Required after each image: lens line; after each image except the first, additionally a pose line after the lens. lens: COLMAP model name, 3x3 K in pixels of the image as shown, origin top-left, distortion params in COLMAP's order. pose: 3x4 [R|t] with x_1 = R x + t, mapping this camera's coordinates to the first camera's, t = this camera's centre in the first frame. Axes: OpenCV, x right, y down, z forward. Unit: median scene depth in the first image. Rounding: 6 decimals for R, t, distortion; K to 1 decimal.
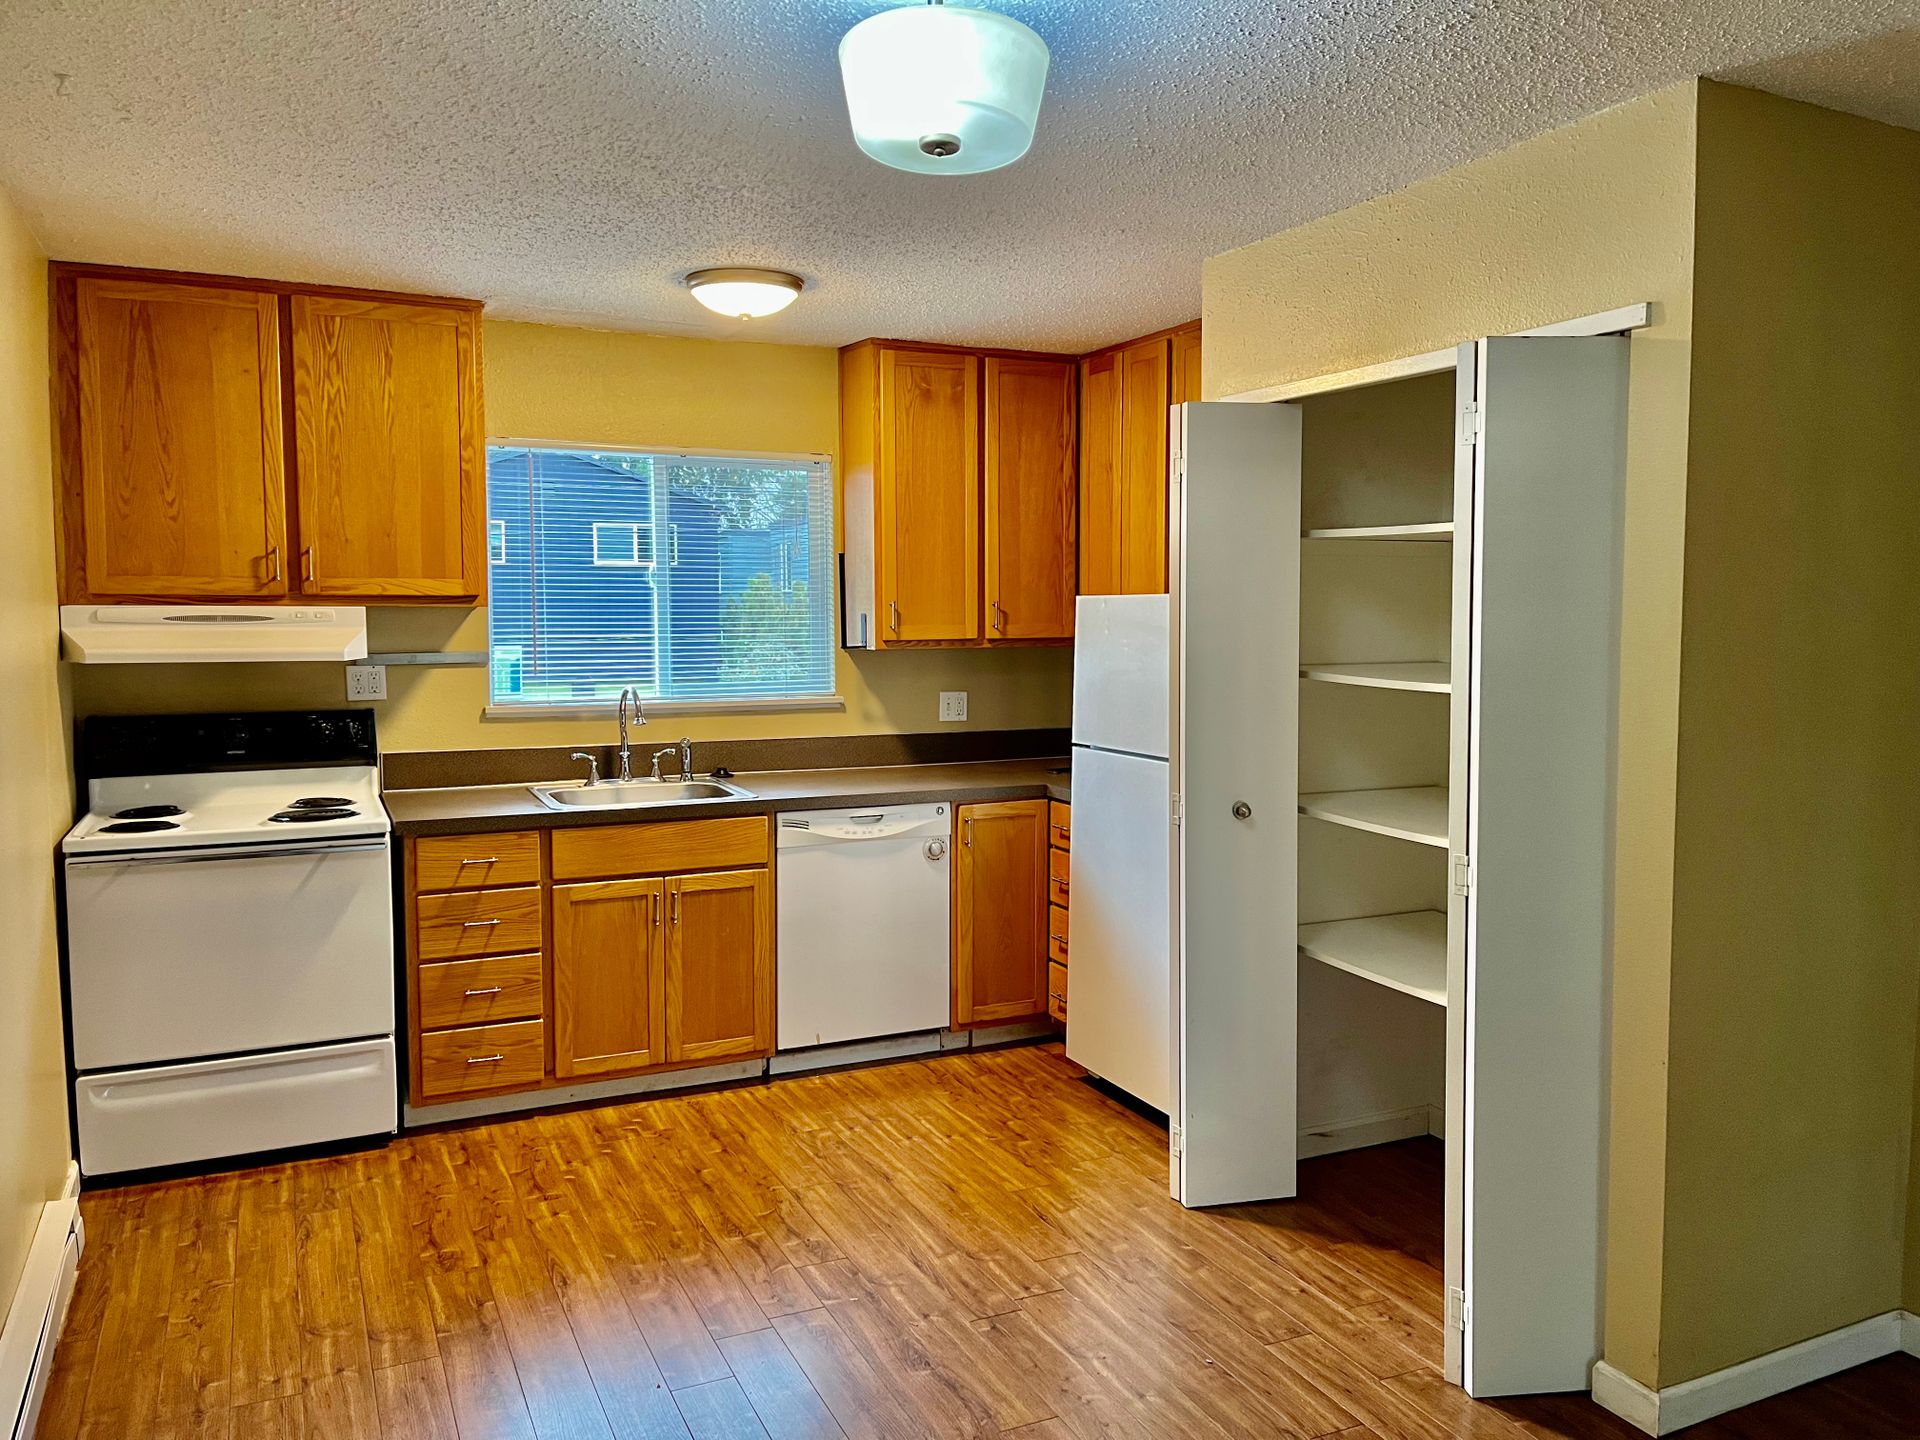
lens RADIAL K [[1406.1, 0, 957.7], [0, 1406.1, 714.2], [0, 0, 1]] dist [0.052184, -0.031108]
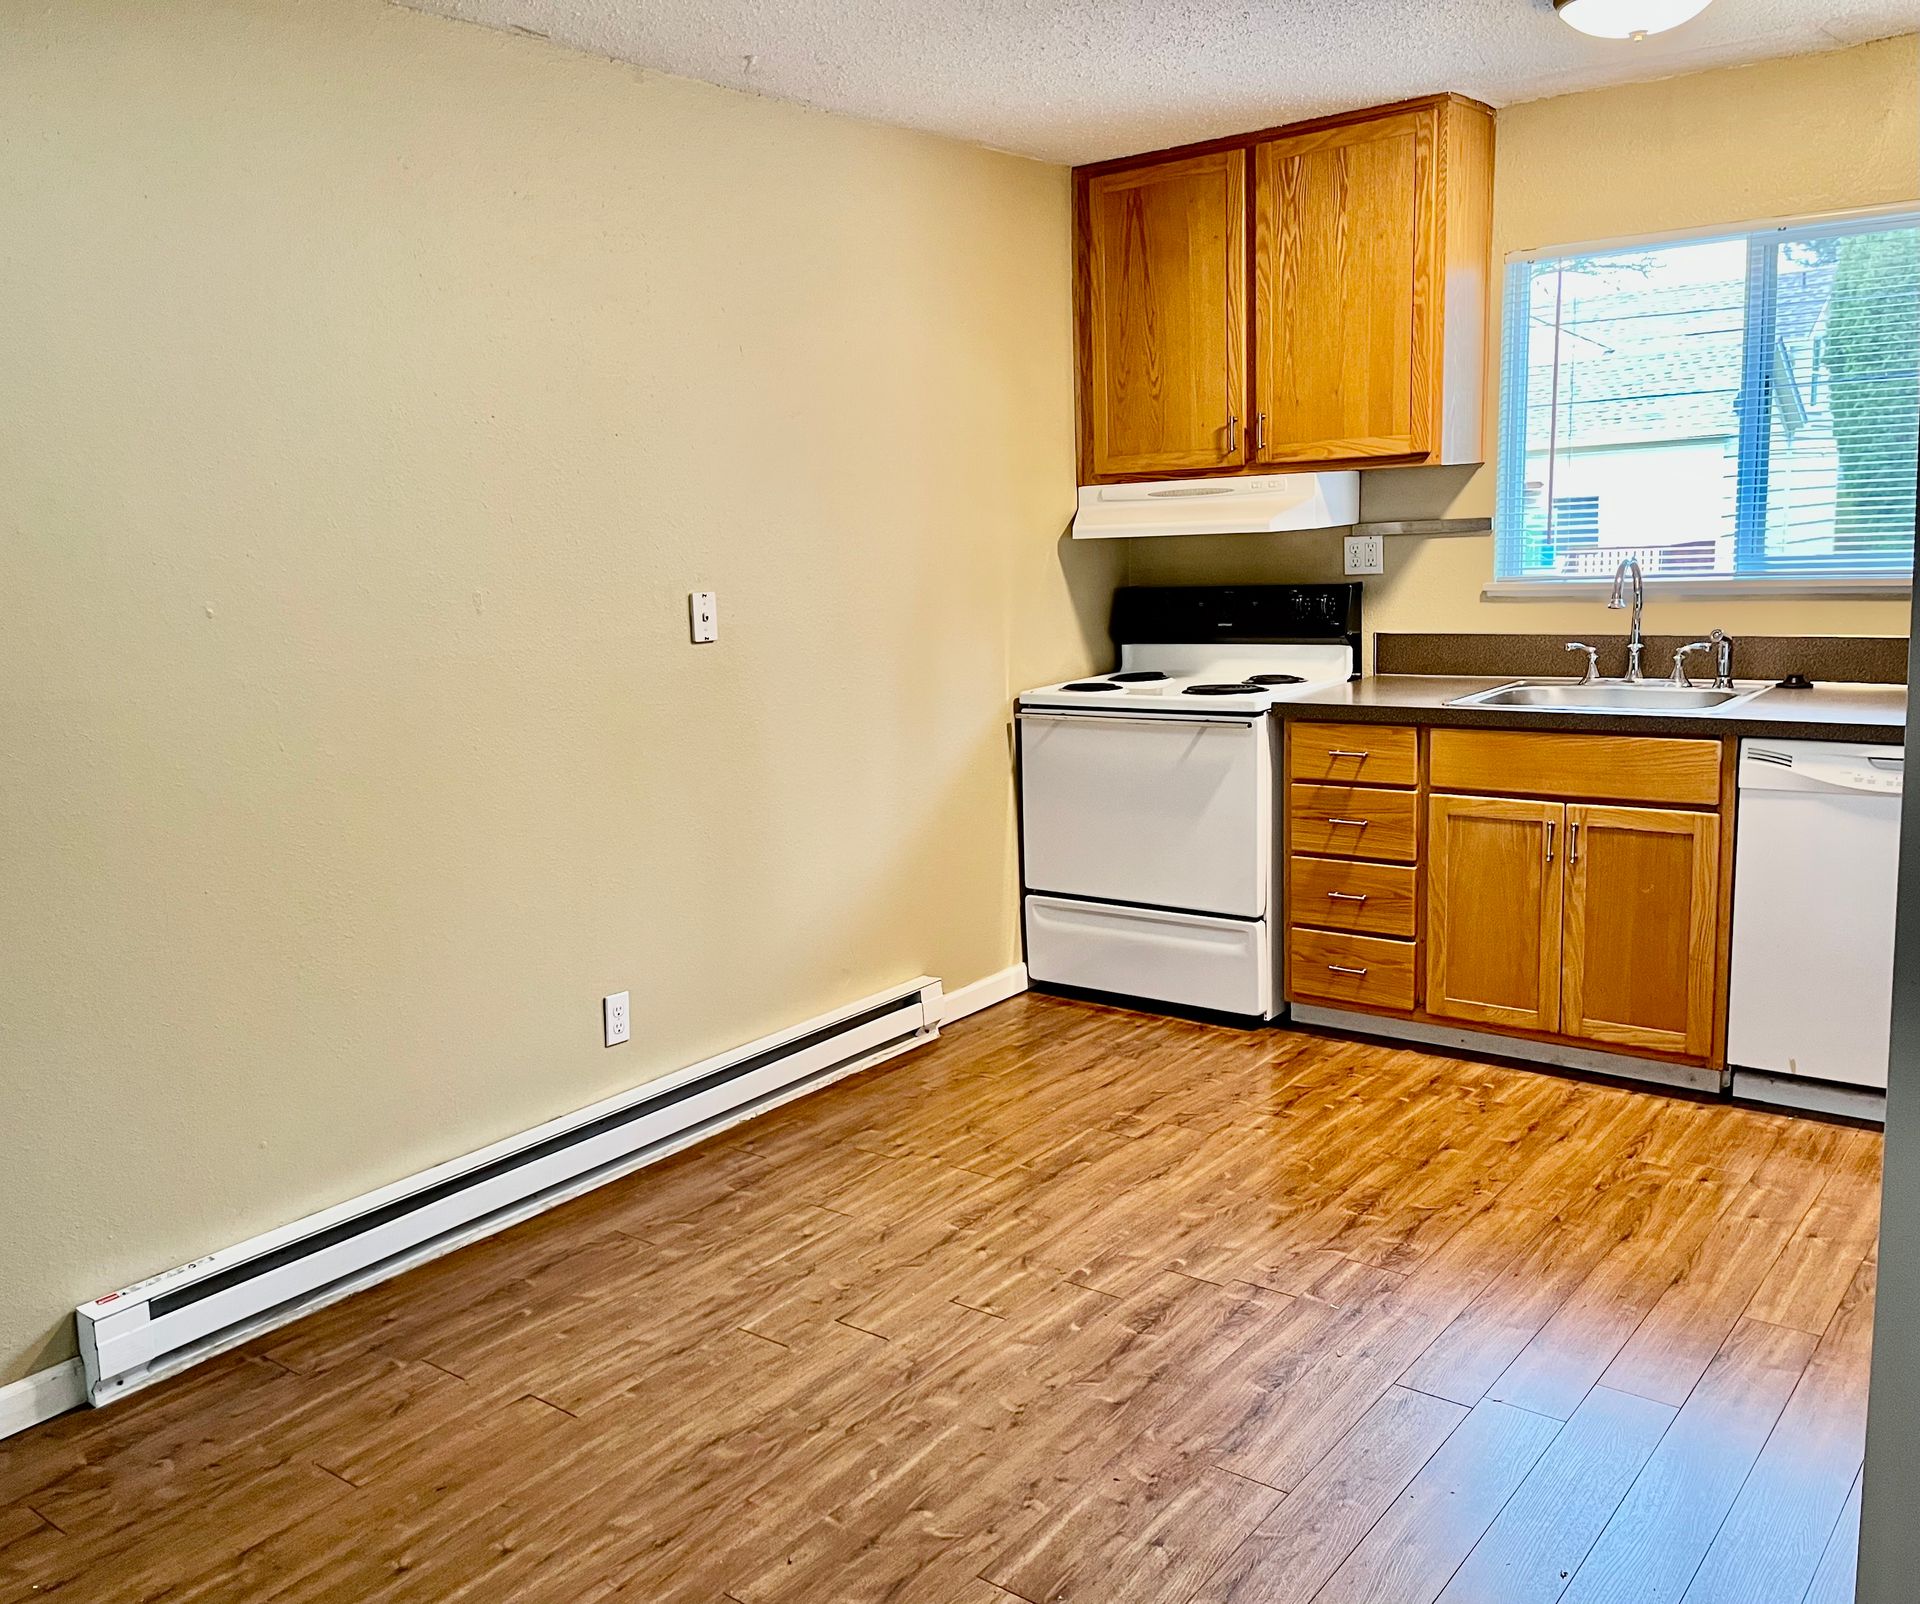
lens RADIAL K [[1700.0, 0, 954.3], [0, 1700.0, 808.8], [0, 0, 1]] dist [0.054047, -0.004035]
pose [[0.443963, 0.130032, -0.886560, 0.514253], [-0.022079, 0.990702, 0.134250, -0.002382], [0.895773, -0.040028, 0.442706, 0.284500]]
